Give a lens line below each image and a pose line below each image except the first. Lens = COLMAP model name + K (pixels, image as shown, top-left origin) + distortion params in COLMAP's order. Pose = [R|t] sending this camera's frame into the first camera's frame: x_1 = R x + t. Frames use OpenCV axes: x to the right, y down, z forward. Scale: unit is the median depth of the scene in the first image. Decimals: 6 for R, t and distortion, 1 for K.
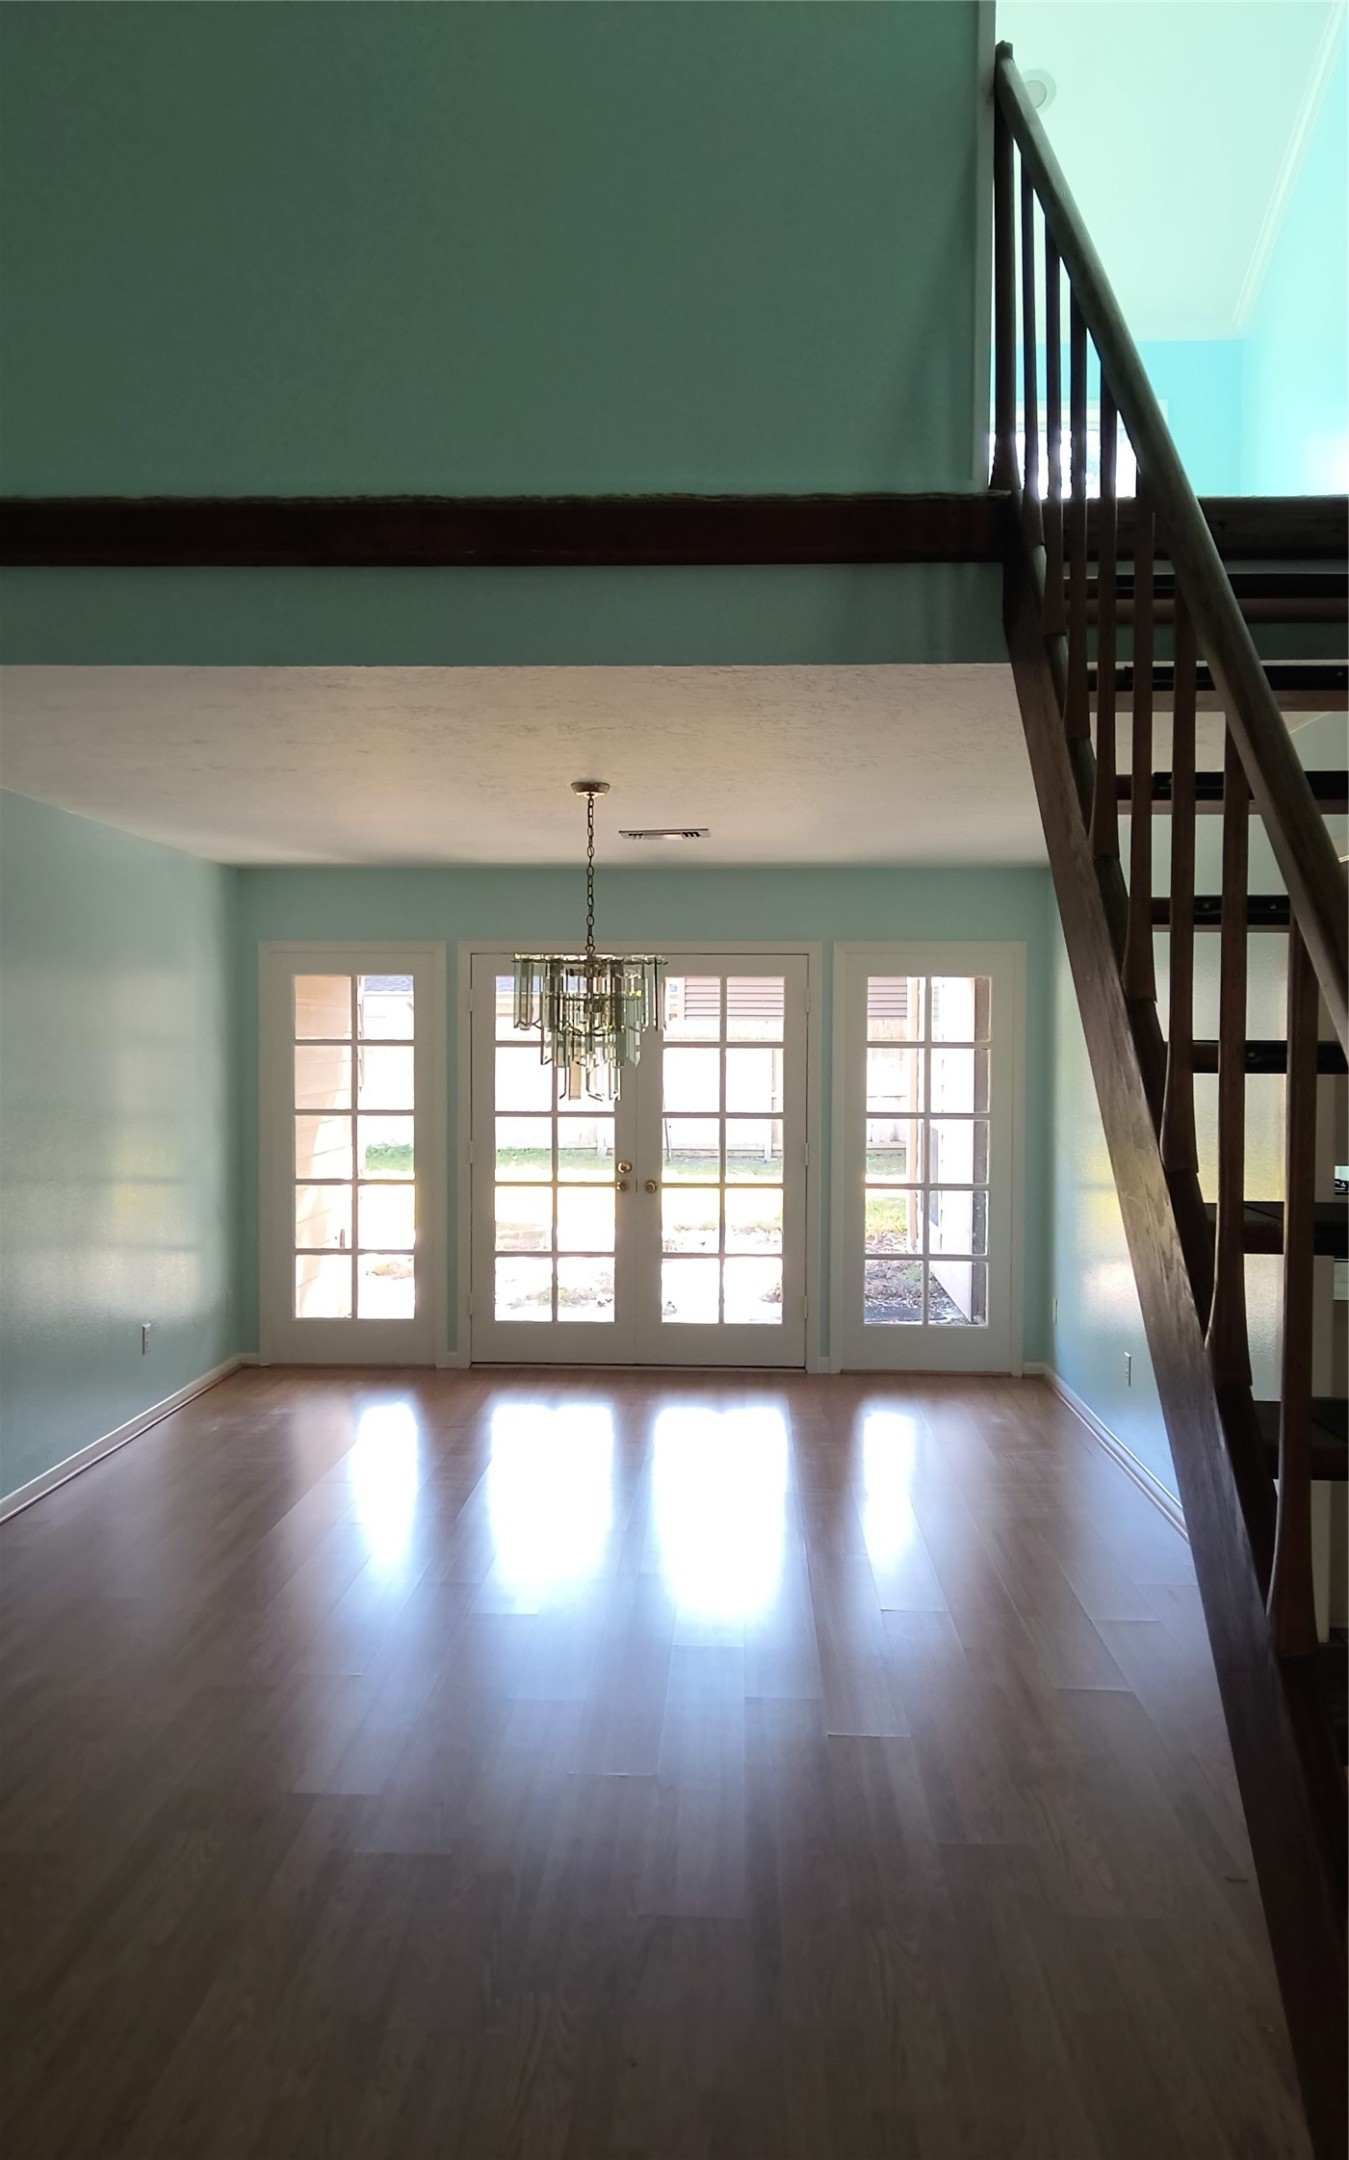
lens RADIAL K [[1578.3, 0, 674.5], [0, 1578.3, 1080.0], [0, 0, 1]] dist [0.091198, -0.001517]
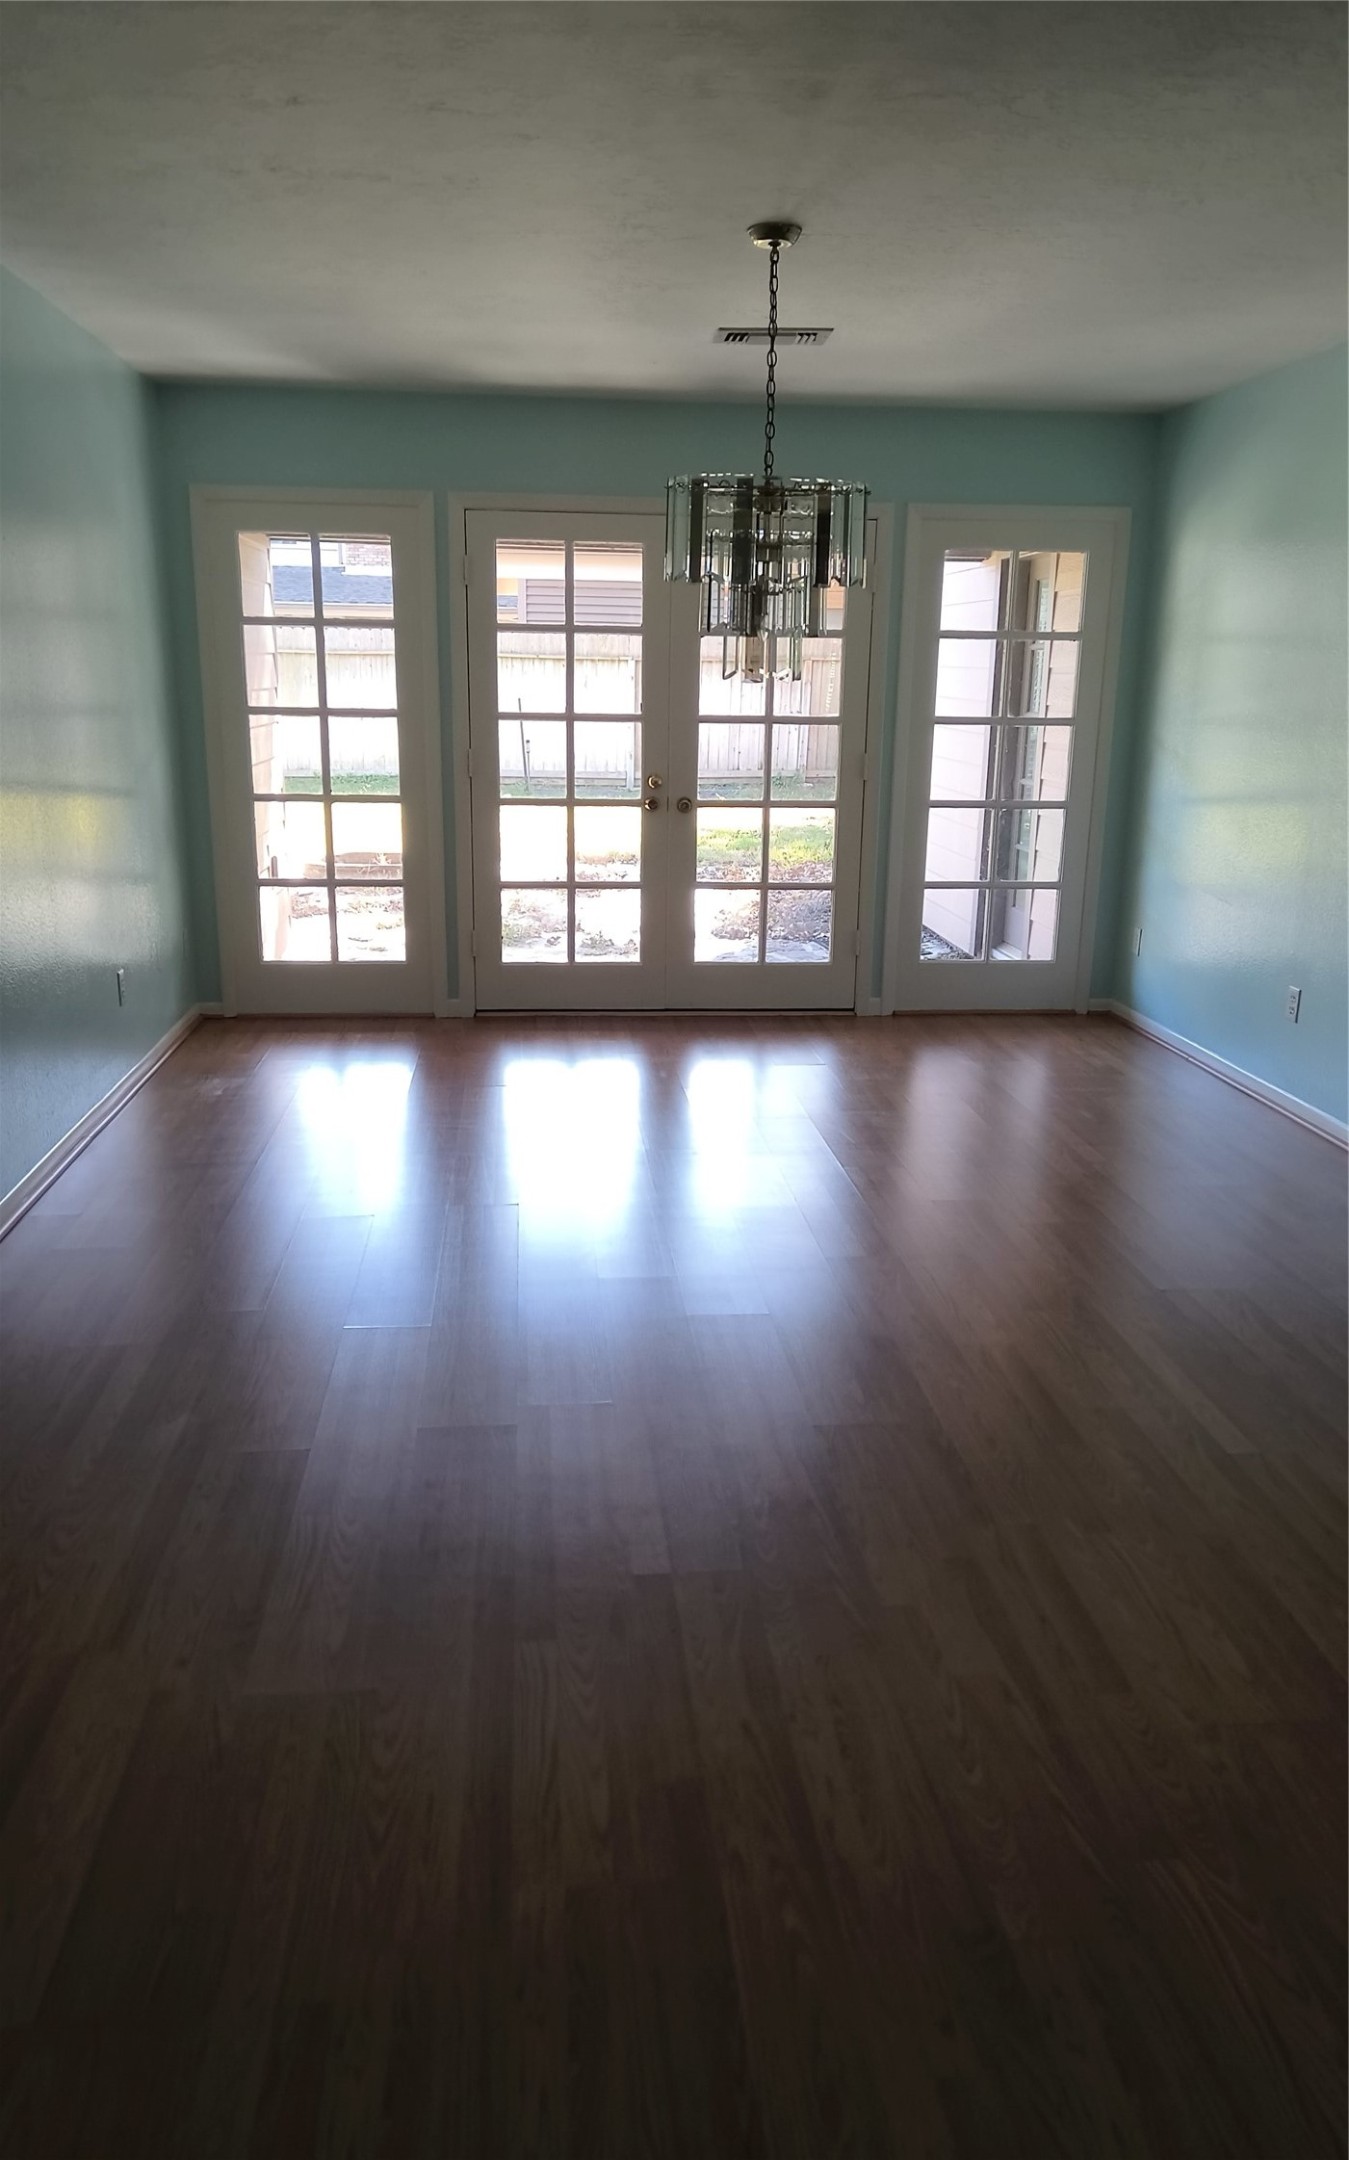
lens RADIAL K [[1585.9, 0, 684.3], [0, 1585.9, 1061.4], [0, 0, 1]] dist [0.096157, -0.123772]
pose [[0.990632, -0.021805, 0.134806, -0.133674], [-0.007713, 0.976659, 0.214656, 0.018159], [-0.136340, -0.213685, 0.967342, 0.139487]]
